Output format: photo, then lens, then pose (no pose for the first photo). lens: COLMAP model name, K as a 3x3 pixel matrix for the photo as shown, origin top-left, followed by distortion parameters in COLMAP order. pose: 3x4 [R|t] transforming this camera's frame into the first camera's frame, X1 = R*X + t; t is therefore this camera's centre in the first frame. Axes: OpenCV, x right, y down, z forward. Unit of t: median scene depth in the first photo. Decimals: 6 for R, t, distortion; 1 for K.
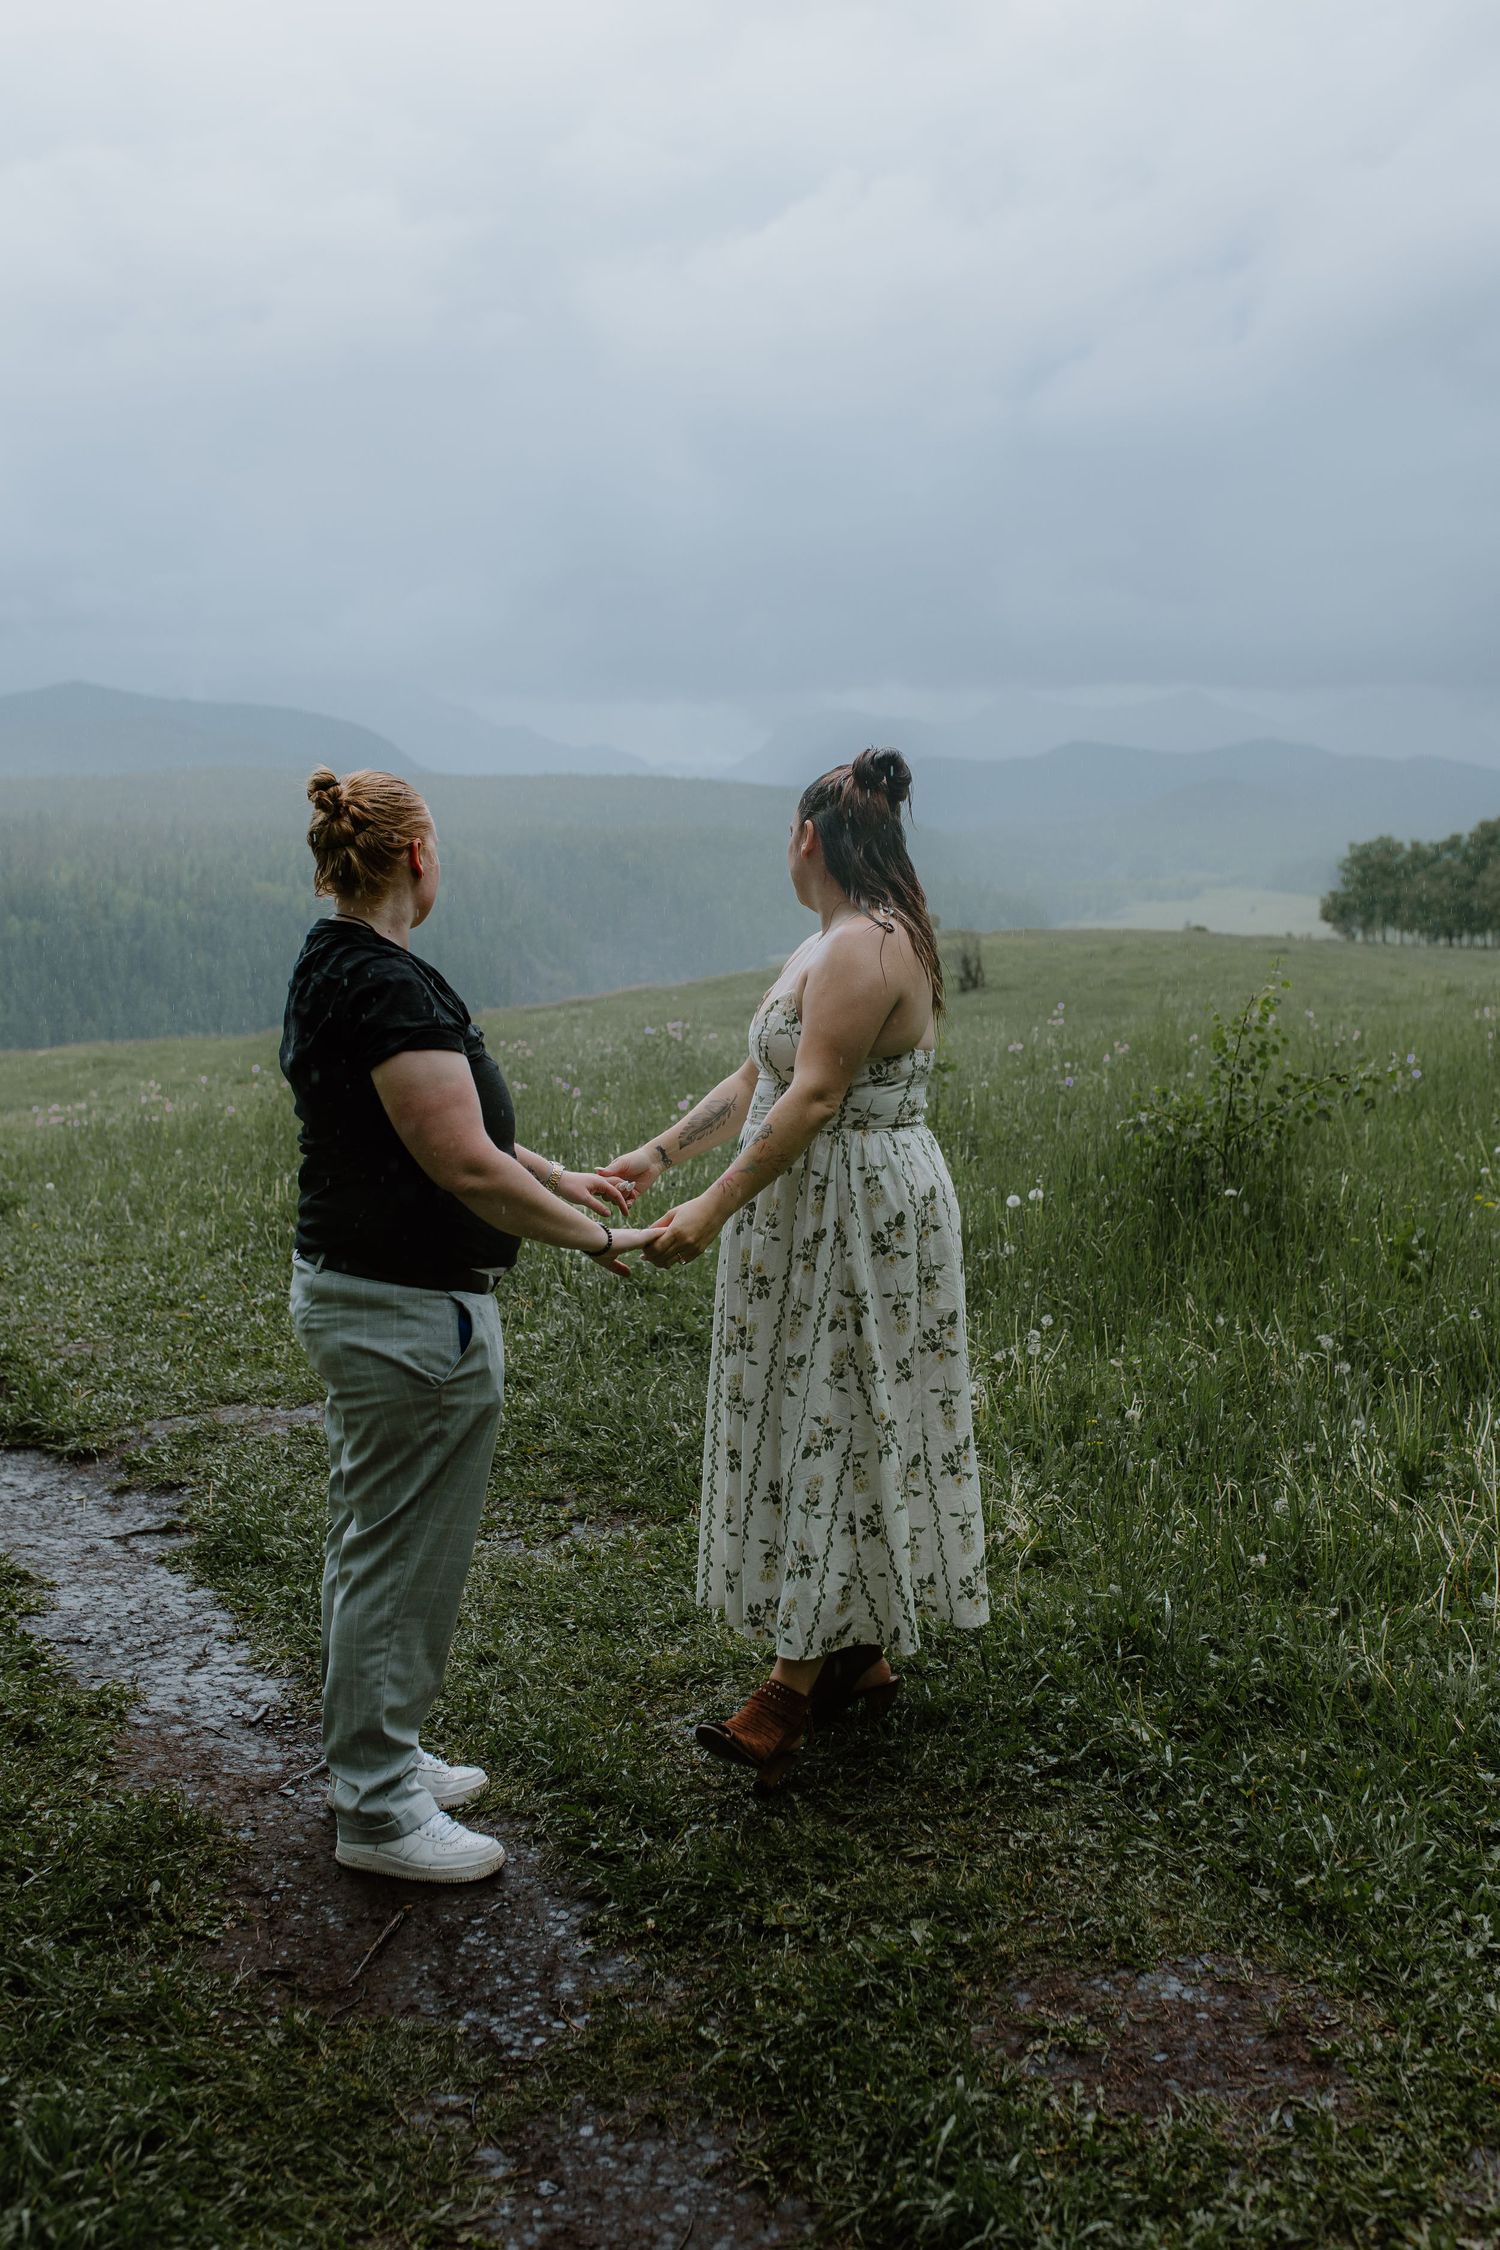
lens RADIAL K [[2136.5, 0, 758.7], [0, 2136.5, 1134.0], [0, 0, 1]] dist [0.005223, -0.010021]
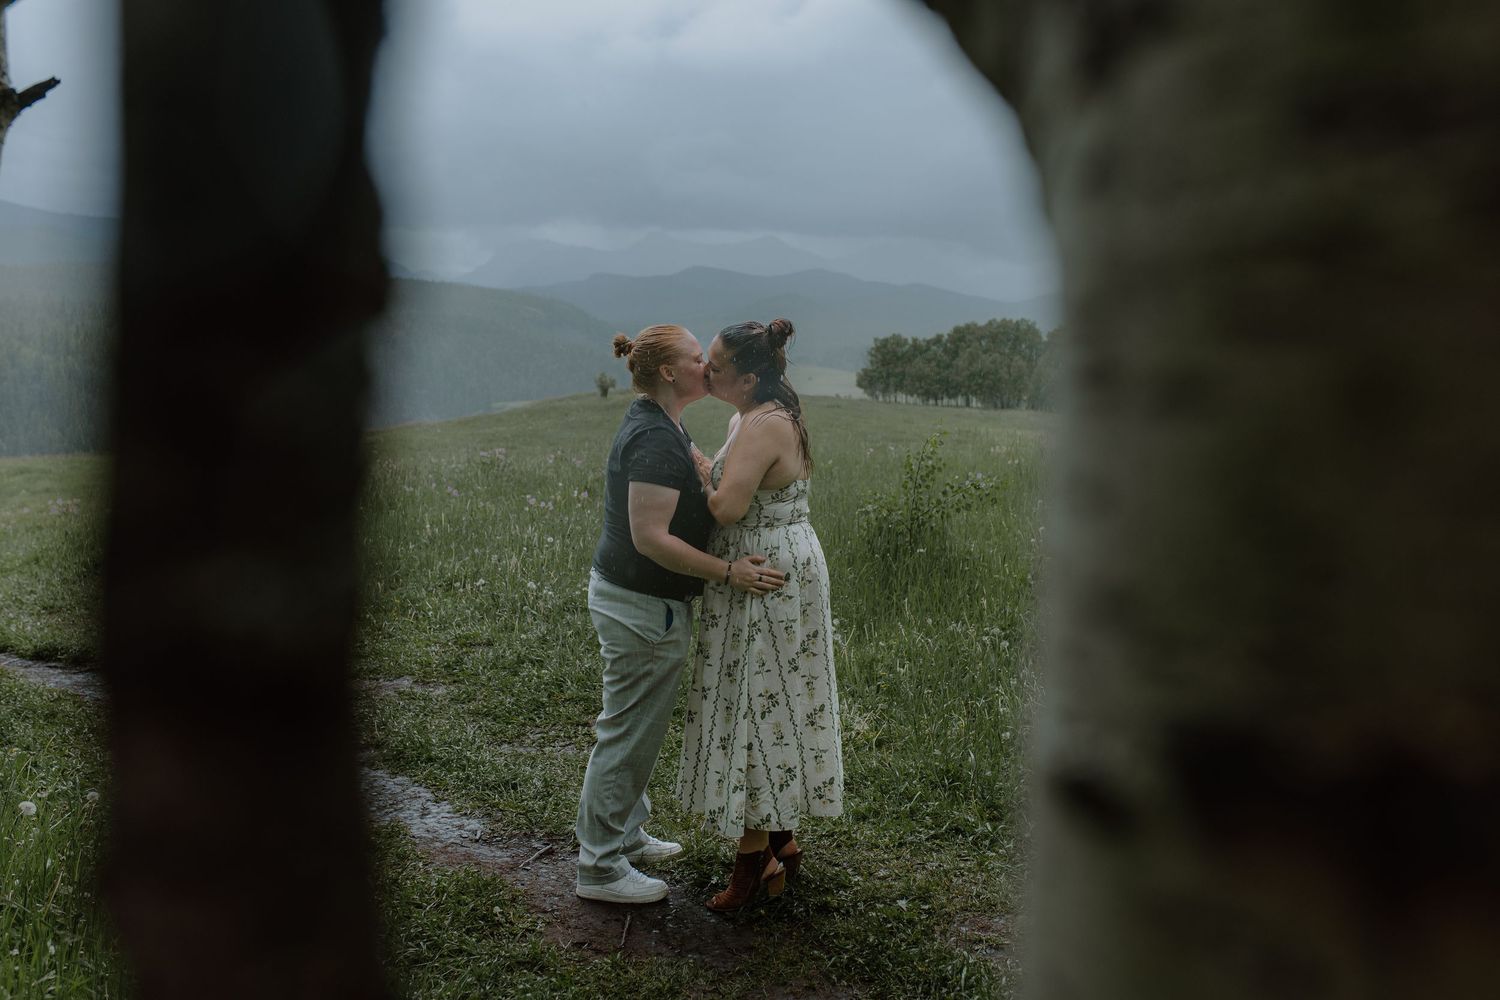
lens RADIAL K [[1432.3, 0, 750.0], [0, 1432.3, 500.0], [0, 0, 1]] dist [0.001918, -0.019396]
pose [[0.981973, 0.005537, 0.188939, -0.141197], [-0.002371, 0.999853, -0.016976, 0.006103], [-0.189005, 0.016222, 0.981842, -0.133339]]
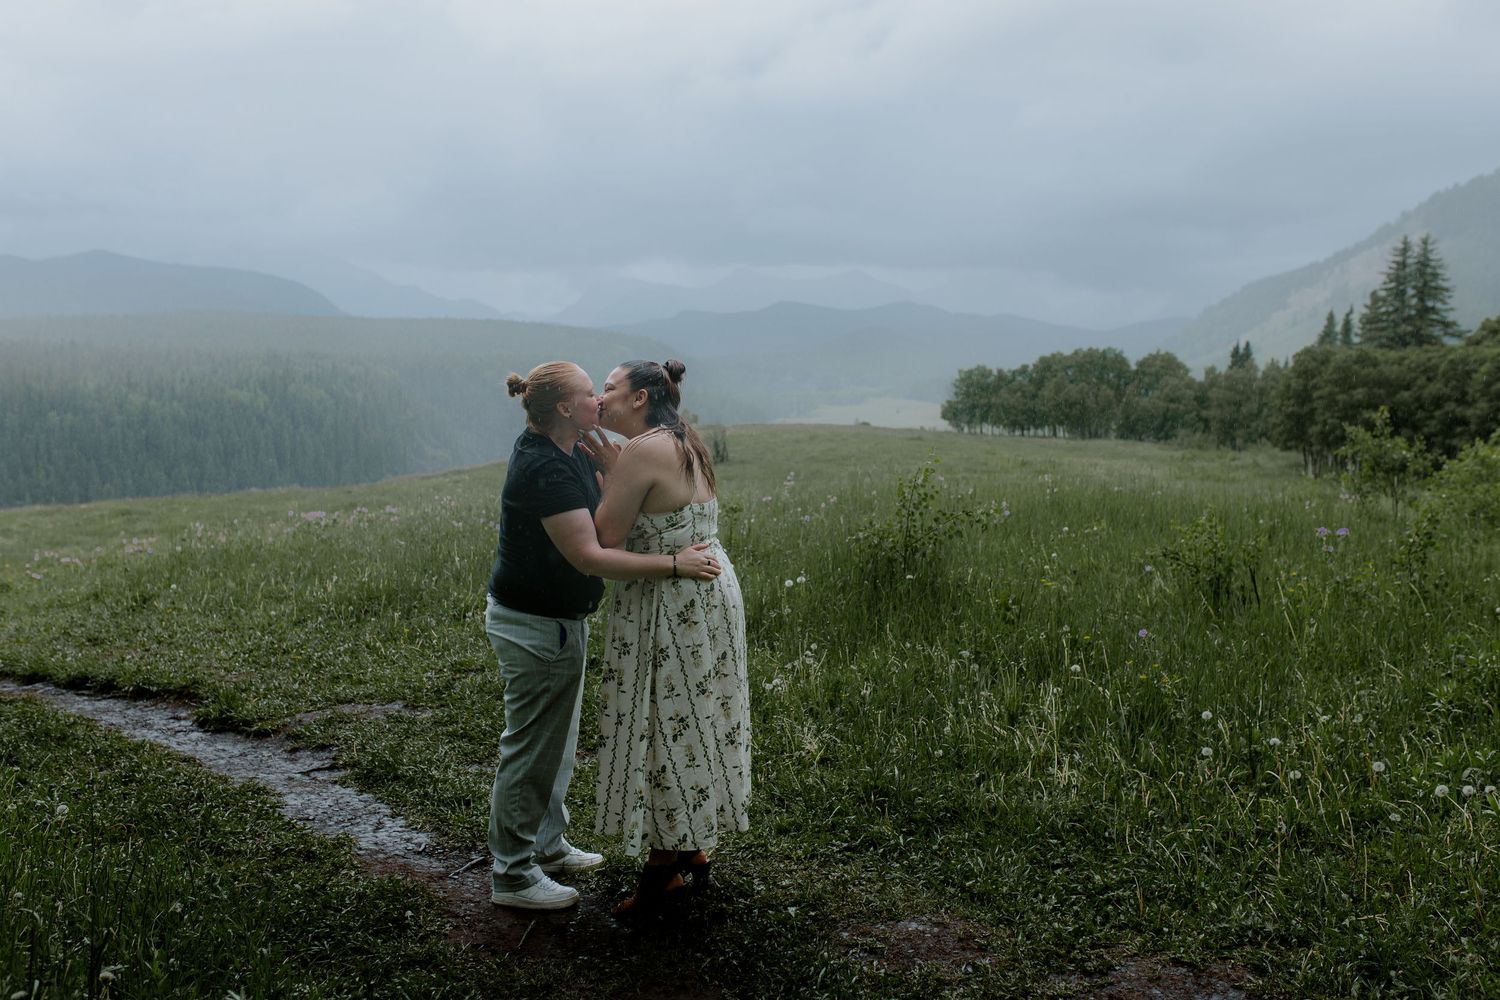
lens RADIAL K [[1432.3, 0, 750.0], [0, 1432.3, 500.0], [0, 0, 1]] dist [0.001918, -0.019396]
pose [[0.992283, -0.002484, 0.123971, -0.060861], [0.007652, 0.999120, -0.041229, 0.011622], [-0.123759, 0.041859, 0.991429, -0.176811]]
